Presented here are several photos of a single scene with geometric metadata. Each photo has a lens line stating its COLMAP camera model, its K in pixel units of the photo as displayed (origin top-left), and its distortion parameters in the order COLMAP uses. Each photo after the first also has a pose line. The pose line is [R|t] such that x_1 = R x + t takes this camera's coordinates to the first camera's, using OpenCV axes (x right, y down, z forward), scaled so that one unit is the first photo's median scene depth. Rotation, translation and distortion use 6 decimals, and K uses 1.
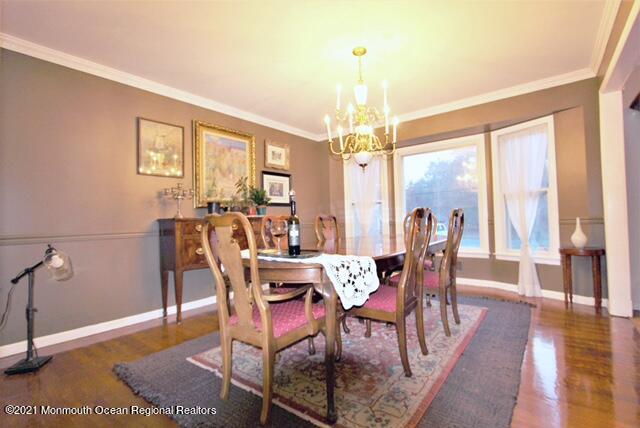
lens RADIAL K [[295.5, 0, 319.1], [0, 295.5, 213.6], [0, 0, 1]] dist [-0.009264, 0.002158]
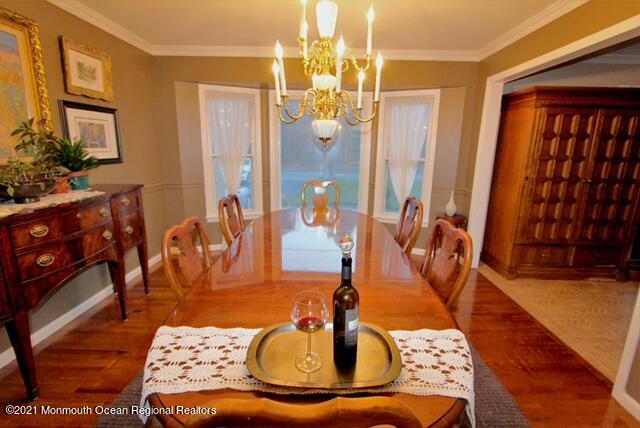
lens RADIAL K [[295.5, 0, 322.0], [0, 295.5, 211.2], [0, 0, 1]] dist [-0.009264, 0.002158]
pose [[0.788434, -0.094118, 0.607877, -0.163477], [-0.050888, 0.974858, 0.216940, -0.089133], [-0.613011, -0.201976, 0.763821, 0.276601]]
